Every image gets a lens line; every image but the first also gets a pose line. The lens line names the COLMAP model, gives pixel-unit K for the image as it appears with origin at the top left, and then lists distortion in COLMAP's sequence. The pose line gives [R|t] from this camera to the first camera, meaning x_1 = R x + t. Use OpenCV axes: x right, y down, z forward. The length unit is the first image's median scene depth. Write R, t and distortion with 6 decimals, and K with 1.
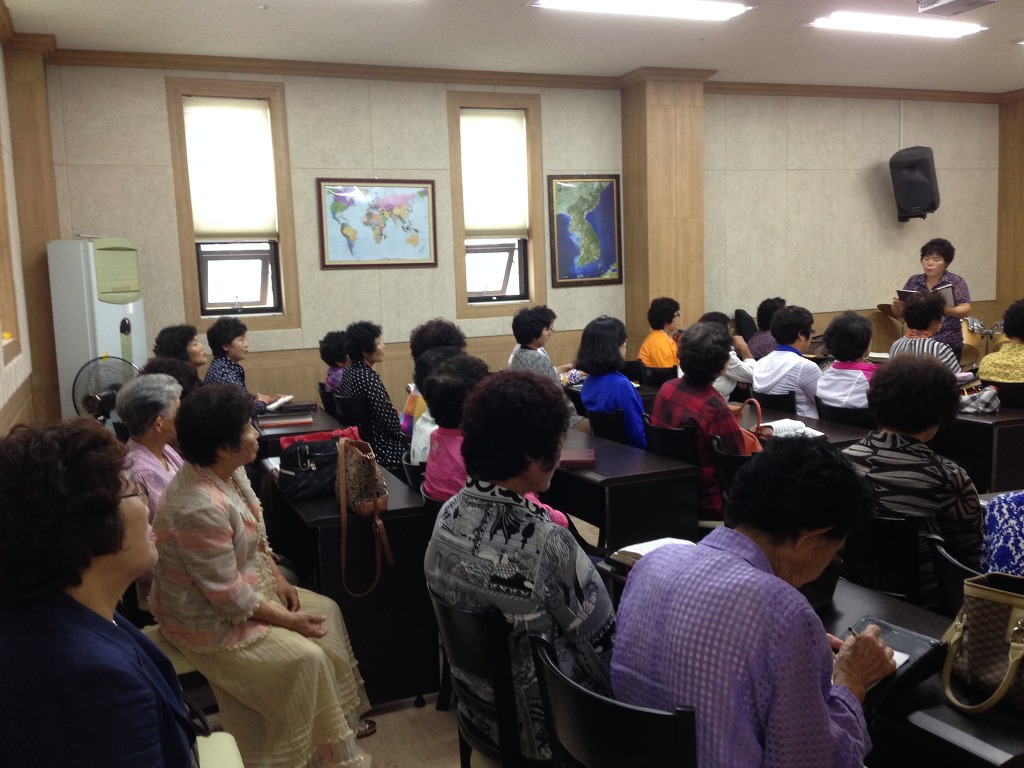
lens RADIAL K [[978.3, 0, 512.0], [0, 978.3, 384.0], [0, 0, 1]] dist [0.006675, 0.003129]
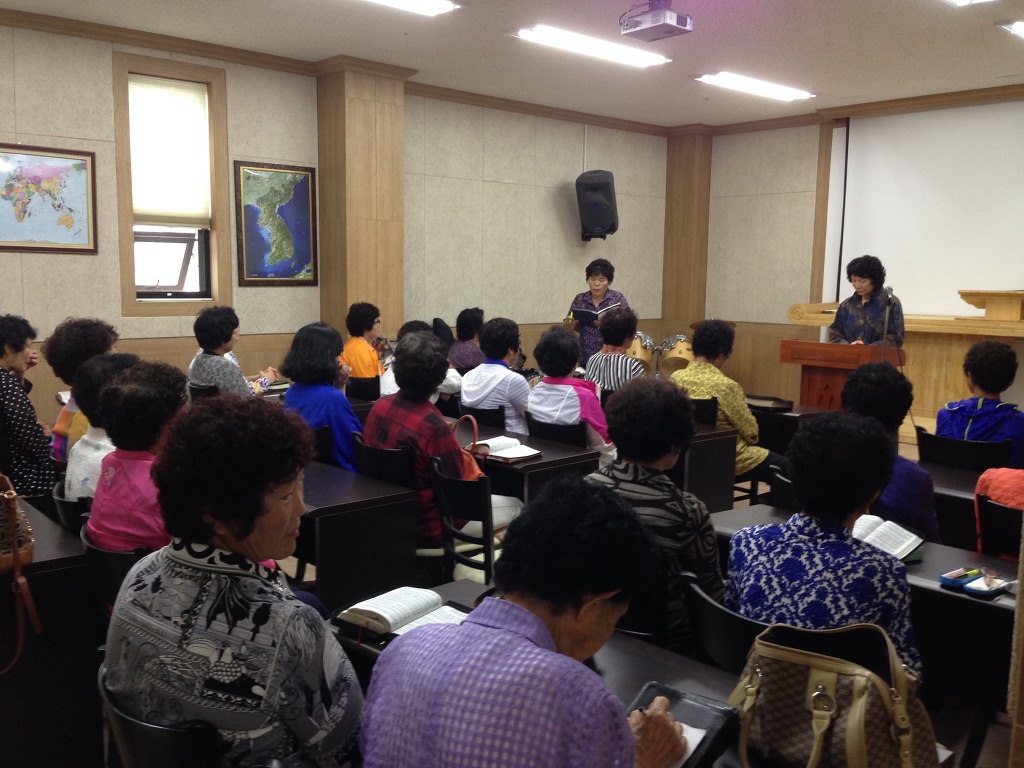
lens RADIAL K [[866.8, 0, 512.0], [0, 866.8, 384.0], [0, 0, 1]] dist [0.100183, -0.205785]
pose [[0.928965, 0.008021, 0.370081, -0.023220], [-0.013798, 0.999821, 0.012965, -0.021642], [-0.369911, -0.017150, 0.928909, 0.153514]]
